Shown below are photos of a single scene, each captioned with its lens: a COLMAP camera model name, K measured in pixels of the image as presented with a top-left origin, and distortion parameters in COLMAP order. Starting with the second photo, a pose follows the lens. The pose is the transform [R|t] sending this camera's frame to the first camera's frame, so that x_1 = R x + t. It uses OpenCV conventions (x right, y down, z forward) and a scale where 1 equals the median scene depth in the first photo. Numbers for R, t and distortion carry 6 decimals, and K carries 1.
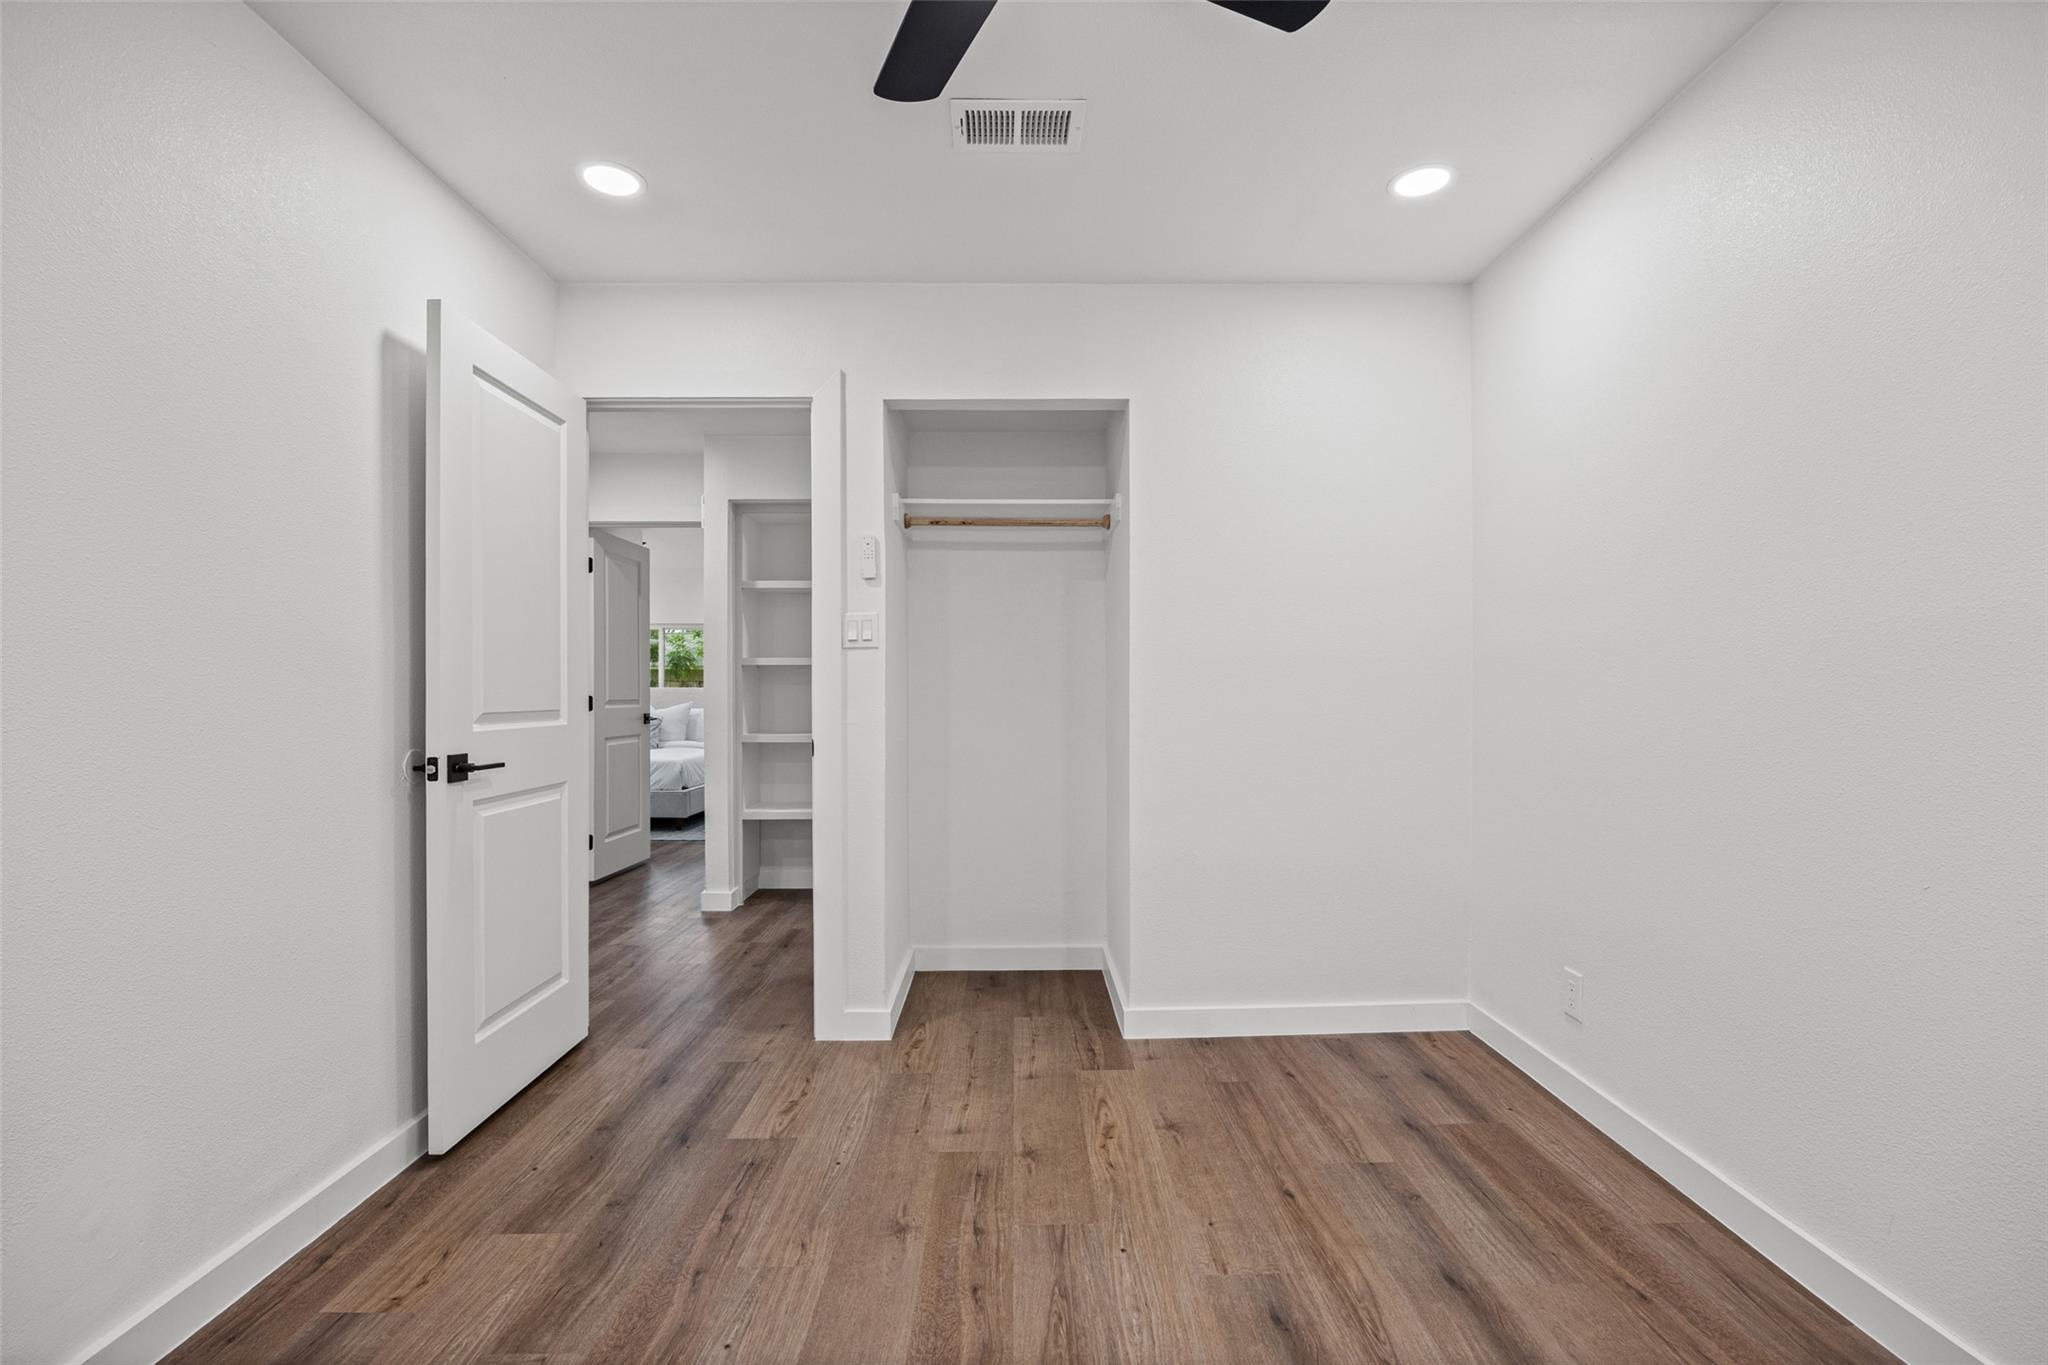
lens RADIAL K [[898.4, 0, 1035.8], [0, 898.4, 681.5], [0, 0, 1]] dist [-0.000748, -0.000228]
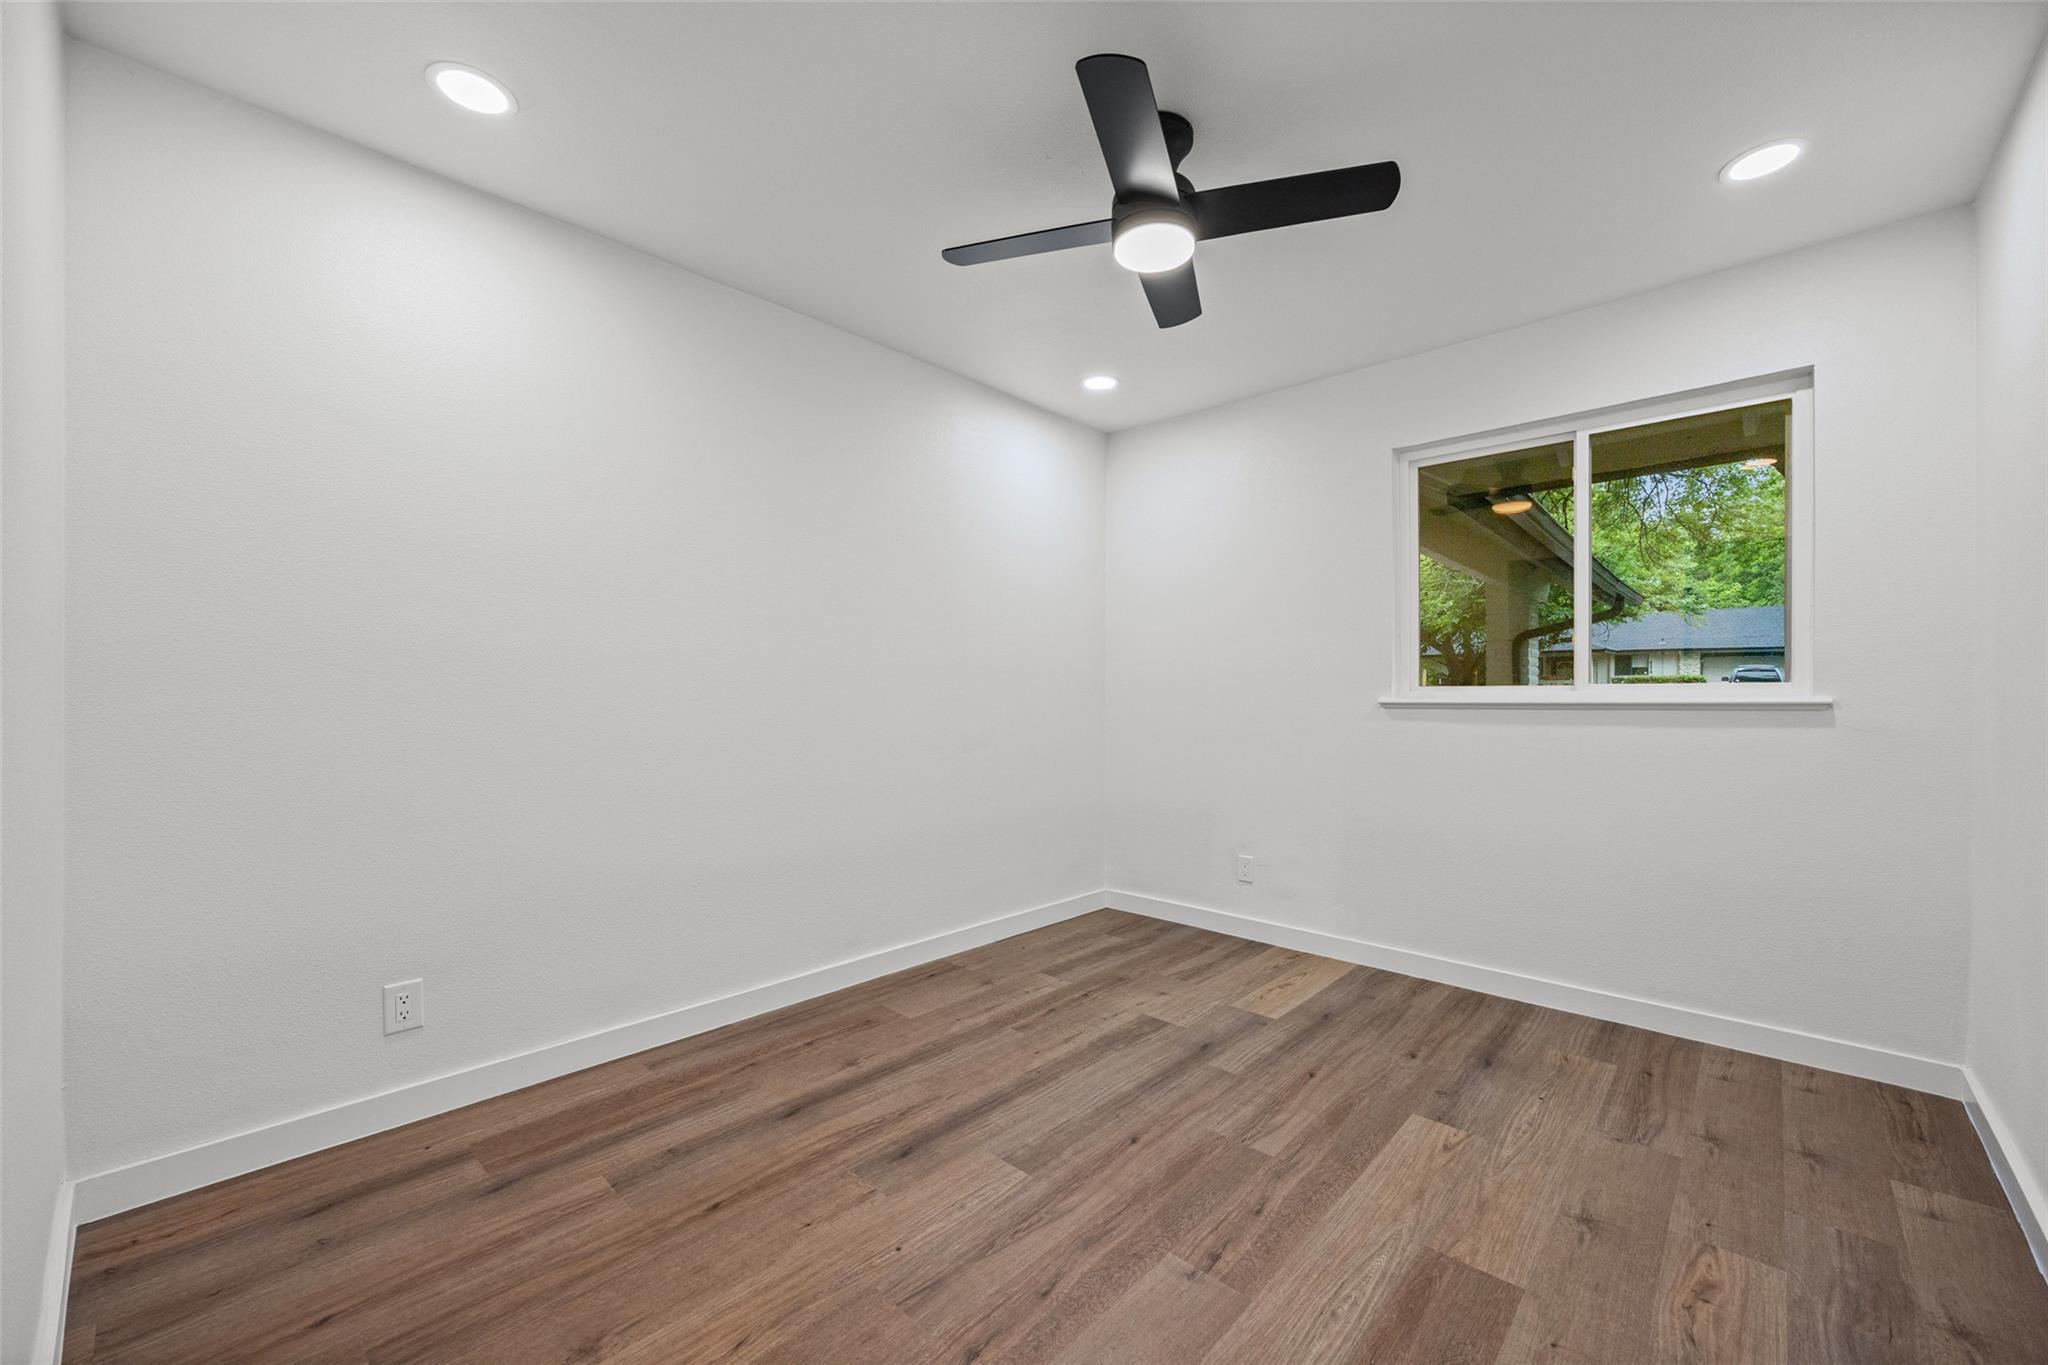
lens RADIAL K [[780.6, 0, 1035.7], [0, 780.6, 686.8], [0, 0, 1]] dist [-0.003927, -0.000305]
pose [[-0.710176, 0.004091, 0.704012, -0.548440], [-0.009206, 0.999844, -0.015097, 0.019740], [-0.703964, -0.017203, -0.710027, 1.341361]]
